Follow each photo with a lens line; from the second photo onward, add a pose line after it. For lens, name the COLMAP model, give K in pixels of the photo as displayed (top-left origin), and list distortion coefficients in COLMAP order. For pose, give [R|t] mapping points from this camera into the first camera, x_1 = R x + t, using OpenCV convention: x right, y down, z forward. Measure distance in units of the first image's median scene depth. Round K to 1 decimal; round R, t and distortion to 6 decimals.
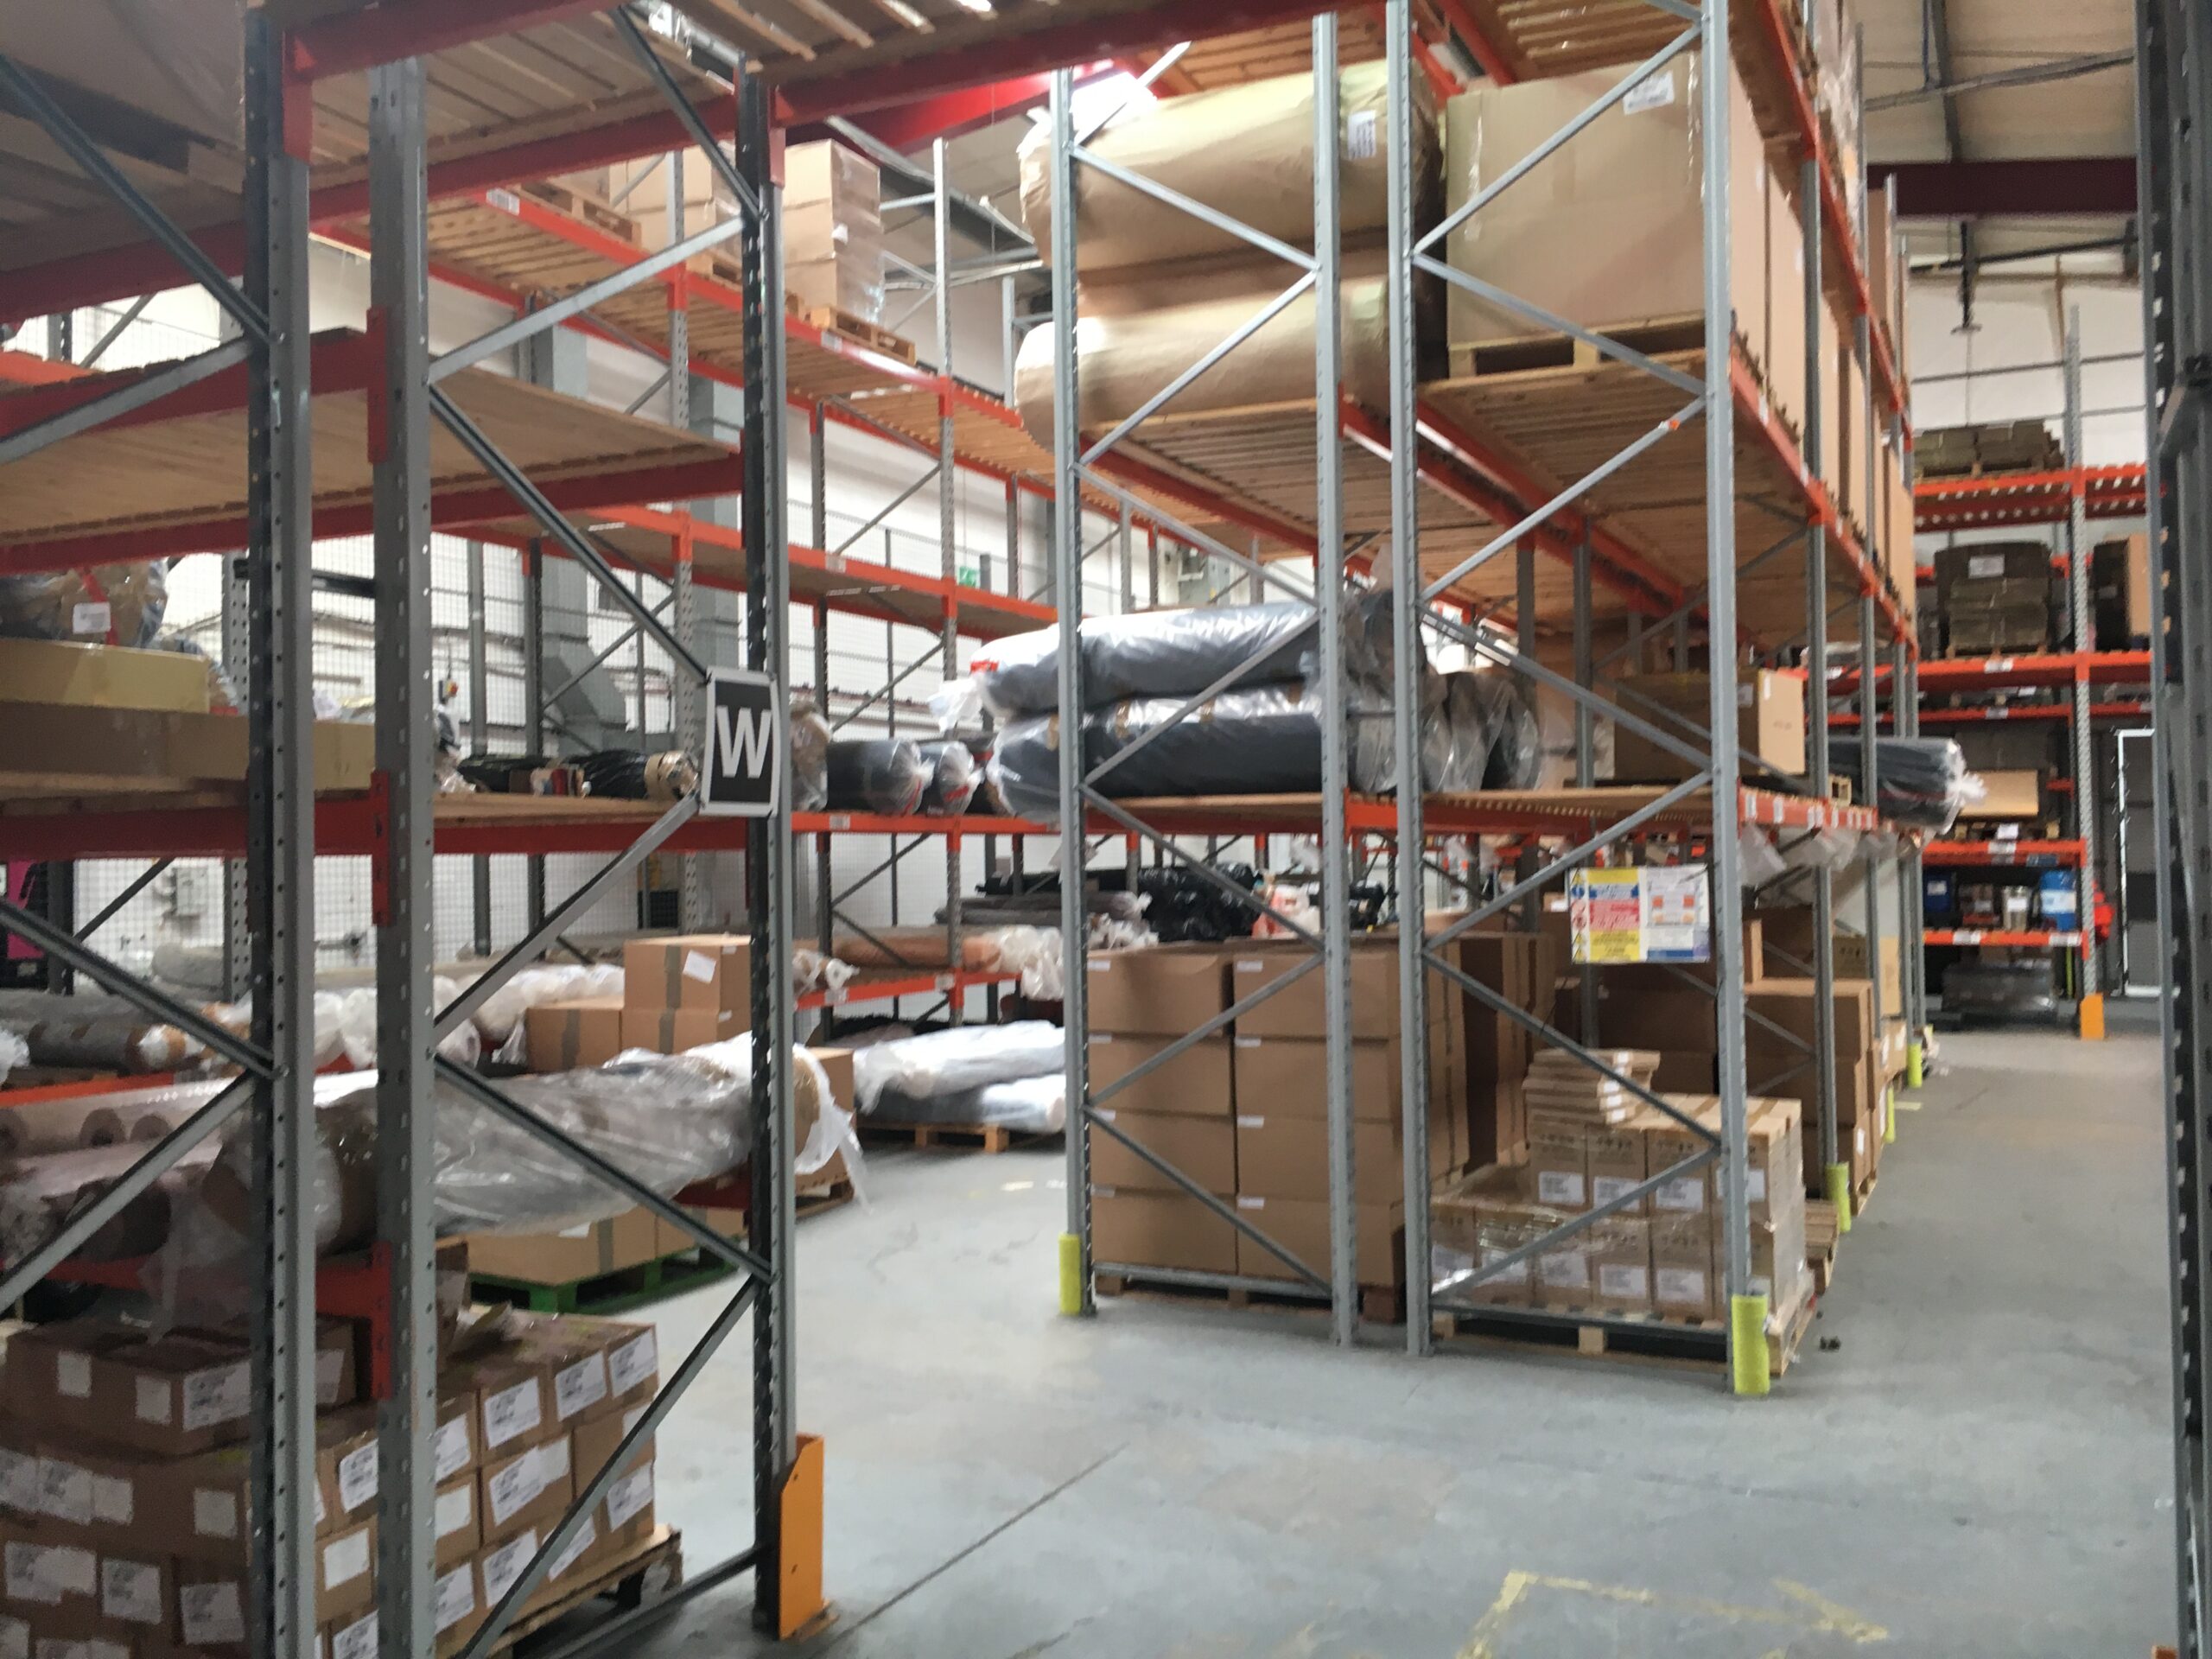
lens RADIAL K [[1880.5, 0, 1107.1], [0, 1880.5, 820.3], [0, 0, 1]] dist [0.076471, -0.099640]
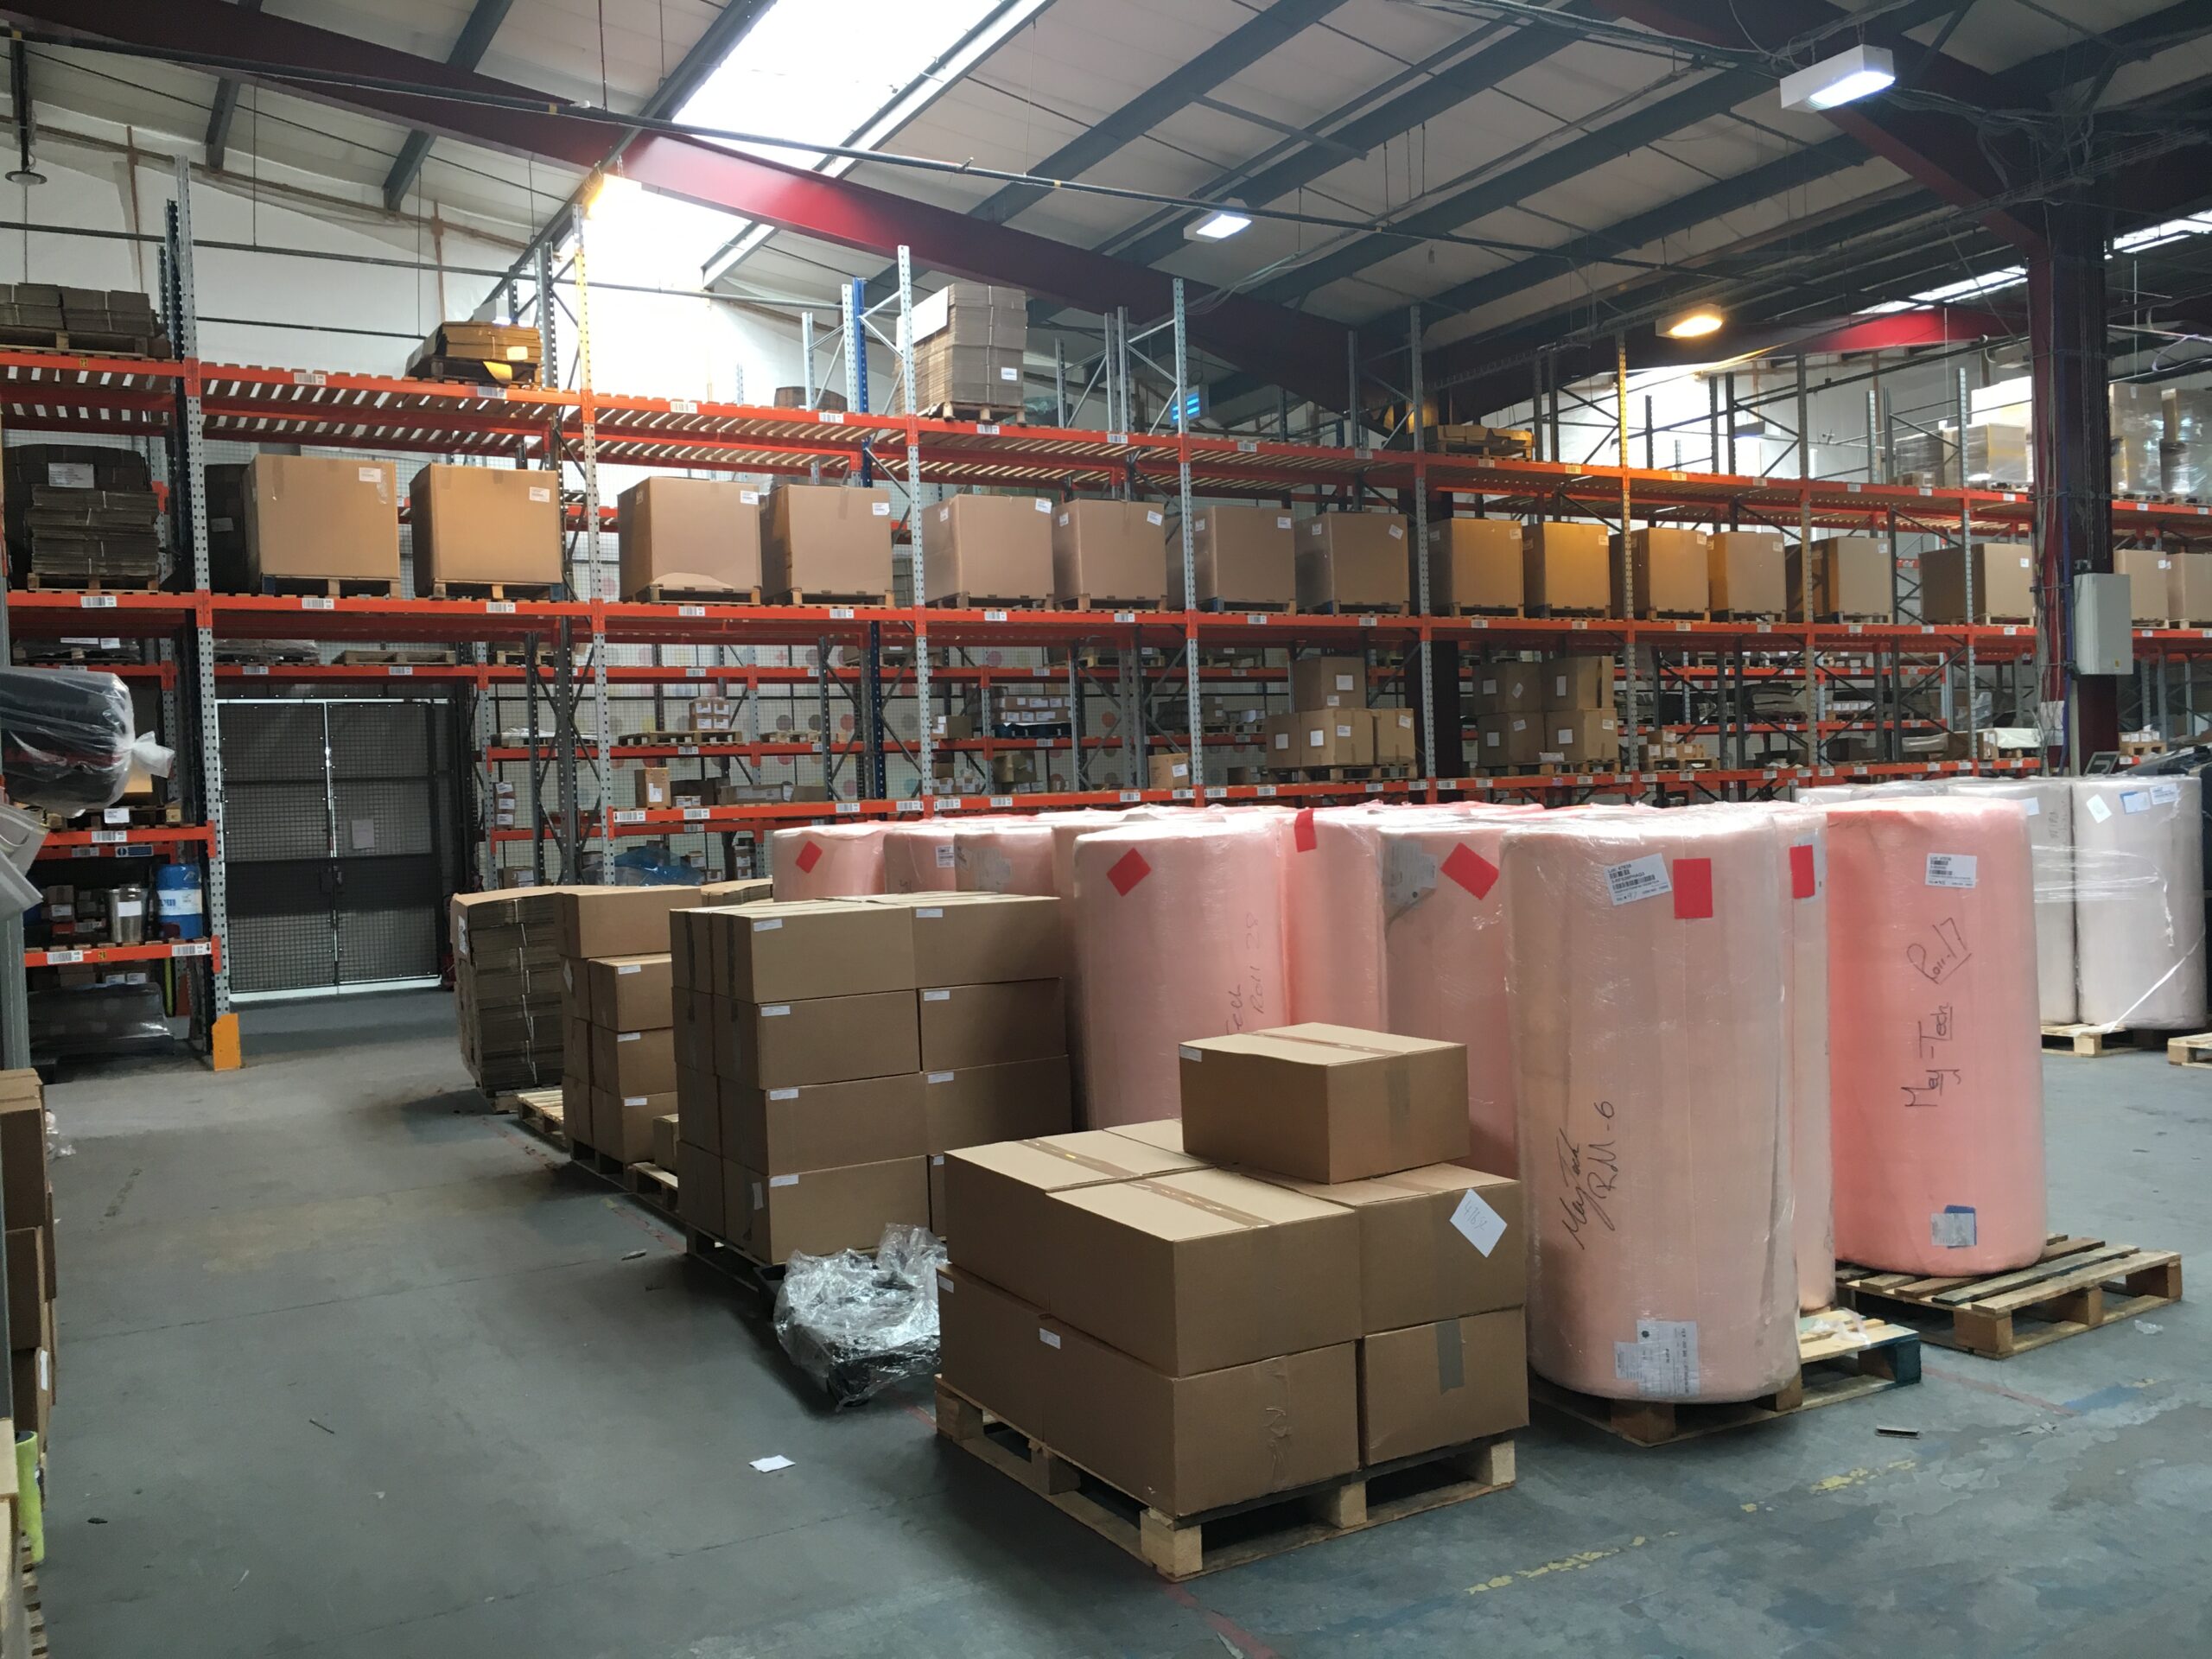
lens RADIAL K [[1880.5, 0, 1107.1], [0, 1880.5, 820.3], [0, 0, 1]] dist [0.076471, -0.099640]
pose [[0.565222, -0.018174, 0.824738, 0.059692], [0.013368, 0.999828, 0.012871, 0.003070], [-0.824830, 0.003750, 0.565368, 0.224969]]
